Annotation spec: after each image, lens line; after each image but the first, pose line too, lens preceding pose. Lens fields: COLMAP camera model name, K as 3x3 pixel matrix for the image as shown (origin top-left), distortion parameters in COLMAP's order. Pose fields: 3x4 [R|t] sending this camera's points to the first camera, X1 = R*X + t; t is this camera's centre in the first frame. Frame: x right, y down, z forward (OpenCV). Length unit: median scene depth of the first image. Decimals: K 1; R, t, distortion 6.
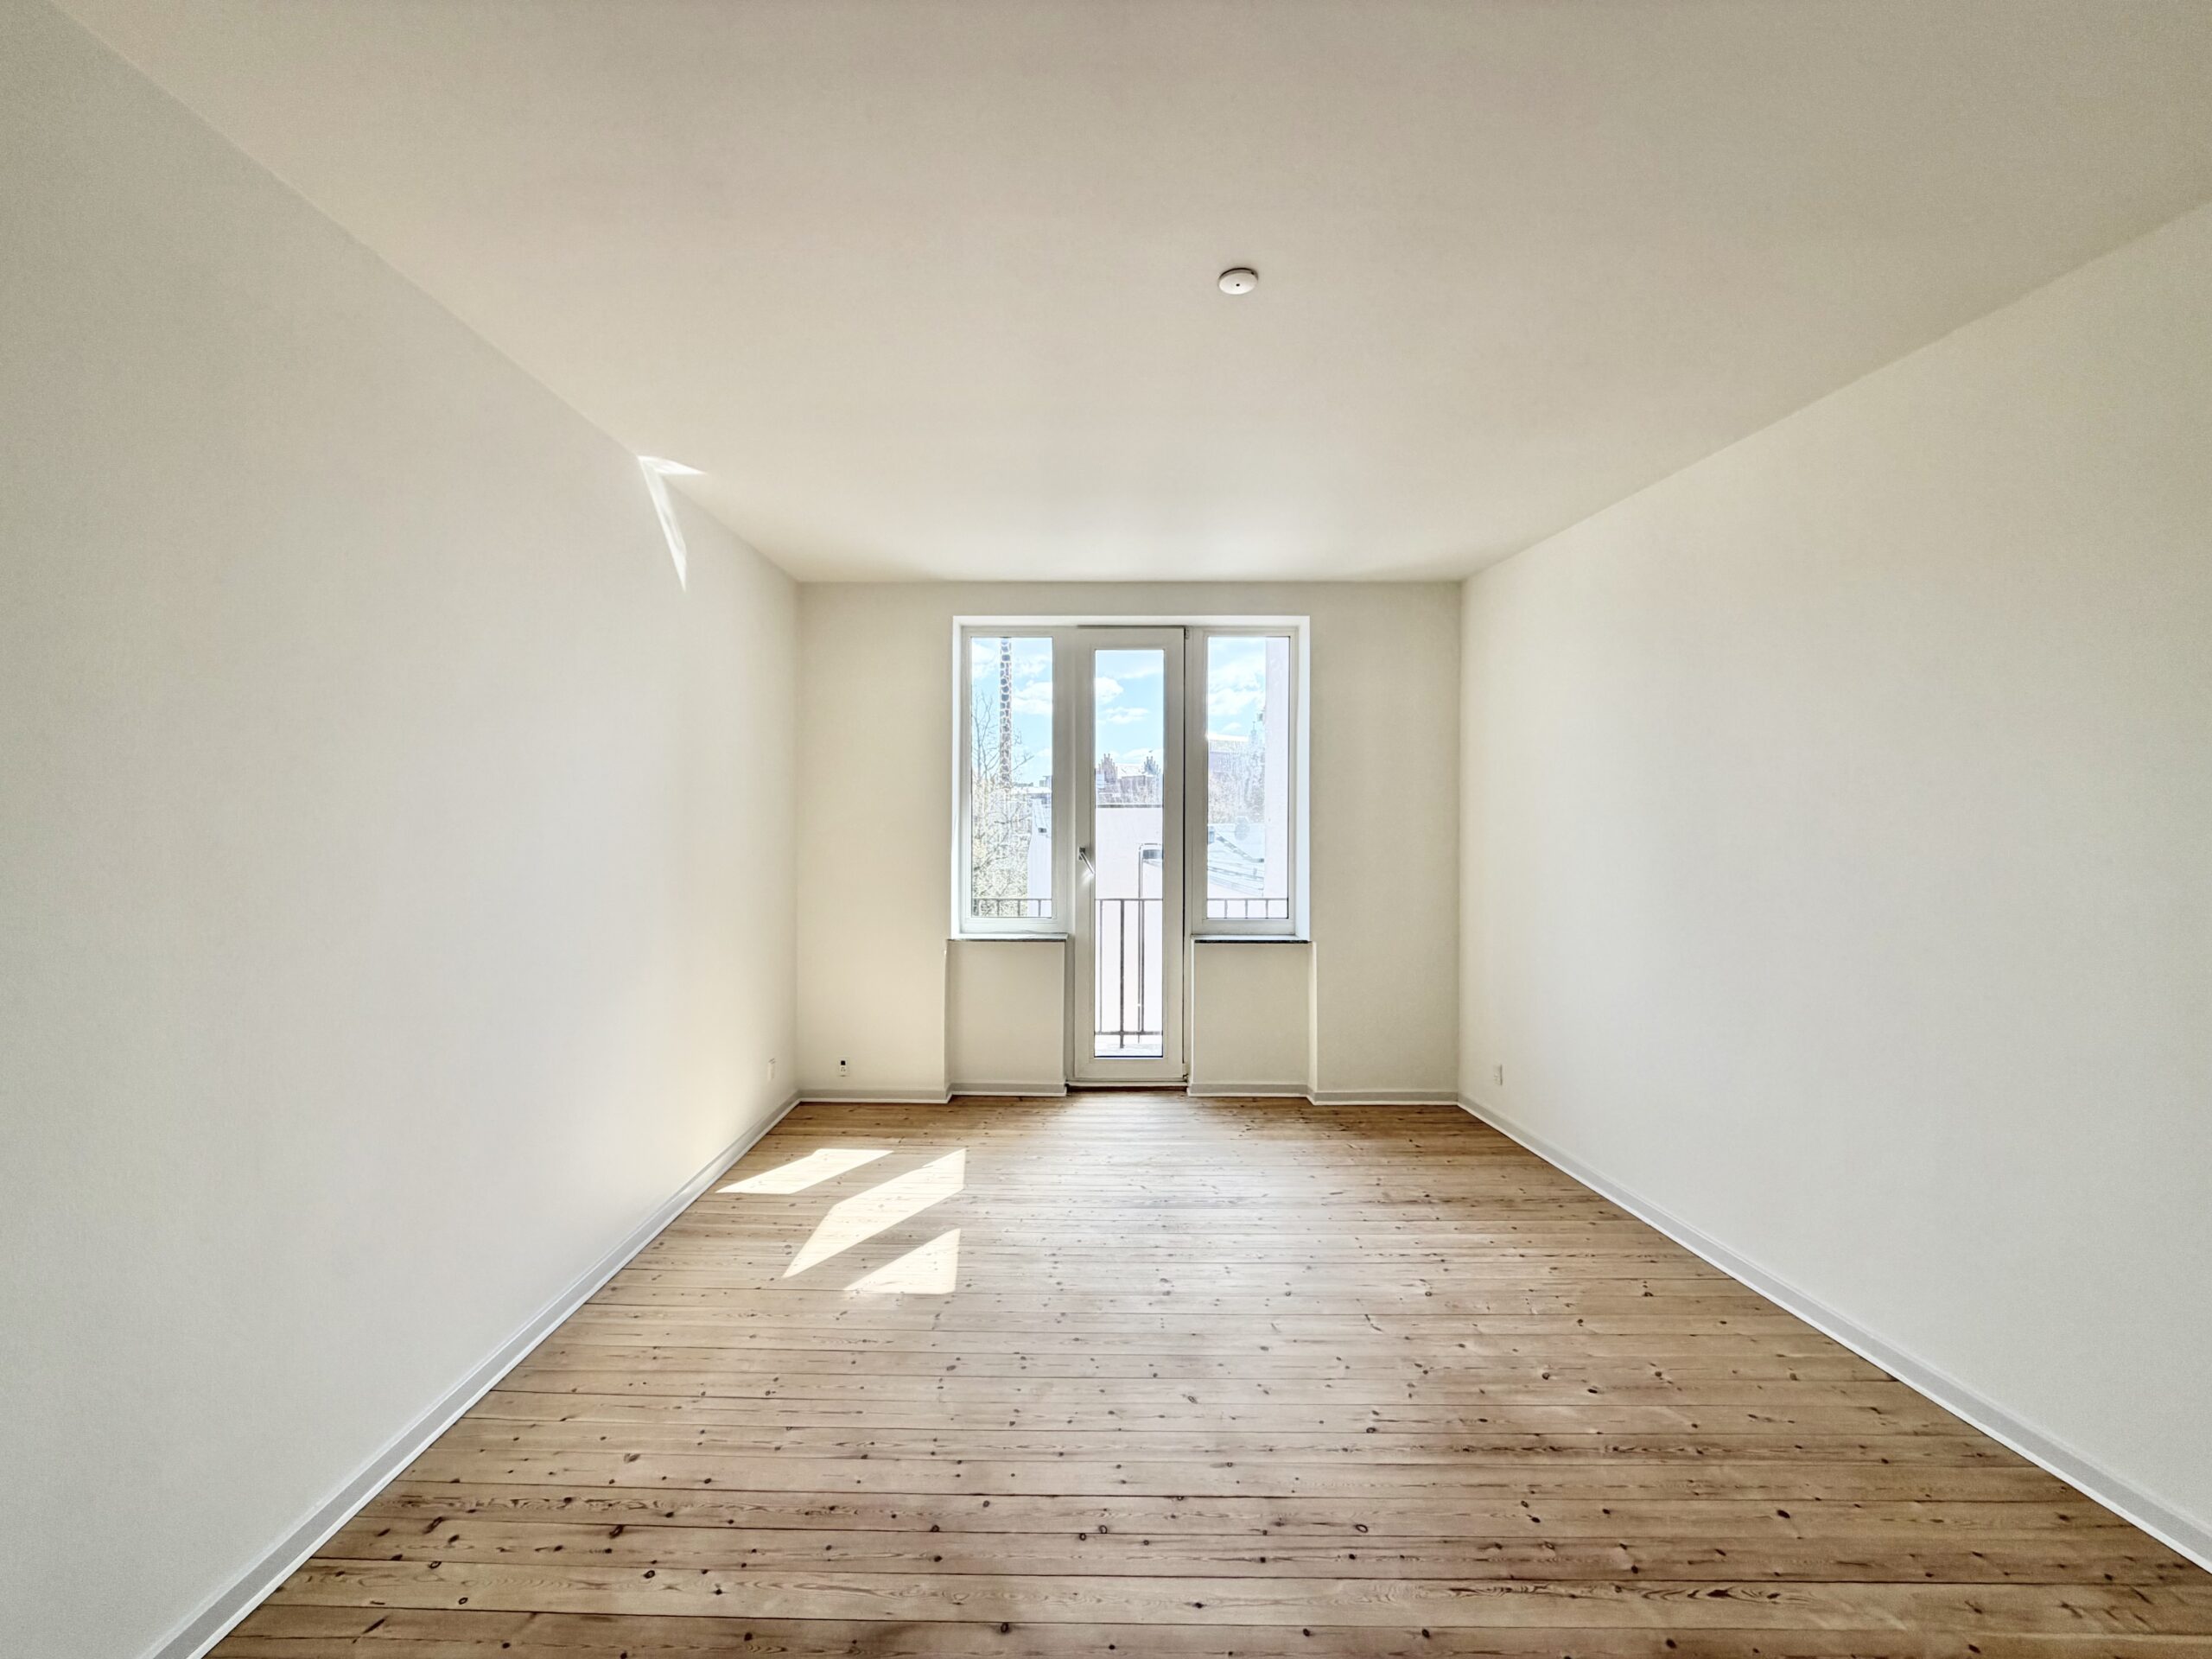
lens RADIAL K [[882.7, 0, 1103.4], [0, 882.7, 808.6], [0, 0, 1]] dist [0.001306, -0.000594]
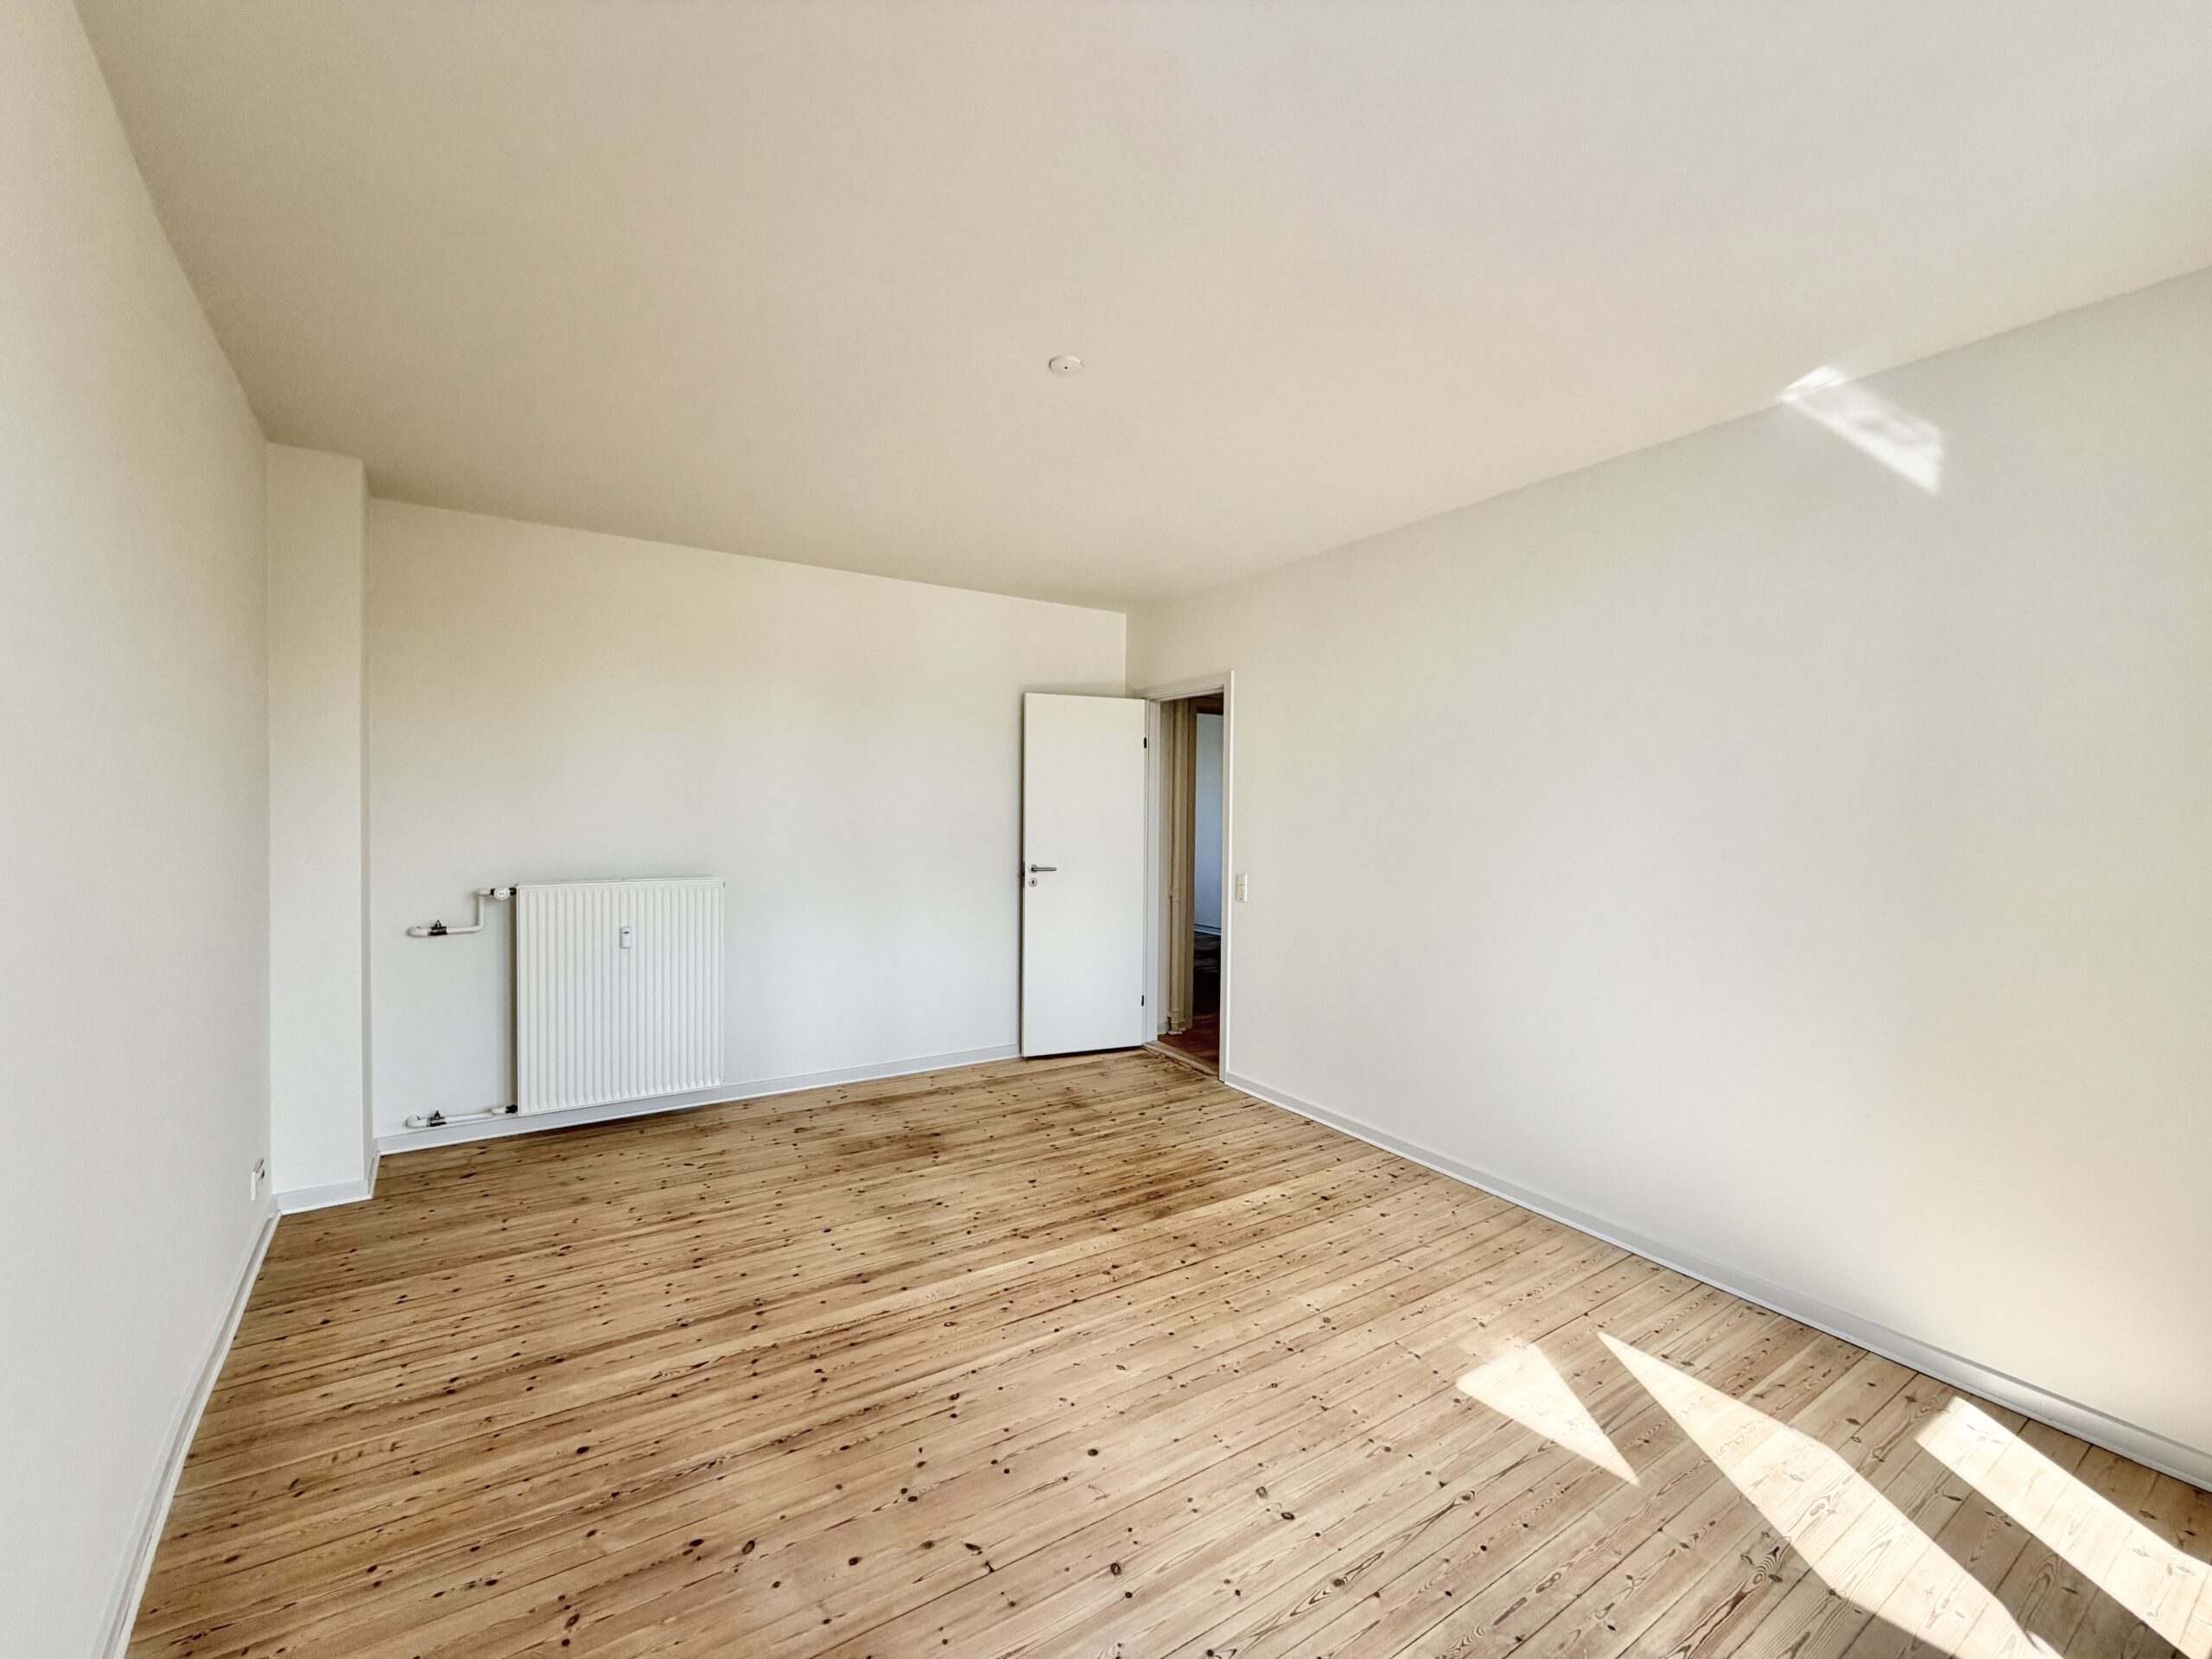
lens RADIAL K [[882.7, 0, 1103.2], [0, 882.7, 826.0], [0, 0, 1]] dist [0.001306, -0.000594]
pose [[-0.841032, -0.001878, -0.540982, 0.533381], [-0.007829, 0.999932, 0.008700, 0.016754], [0.540929, 0.011553, -0.840989, 1.450859]]
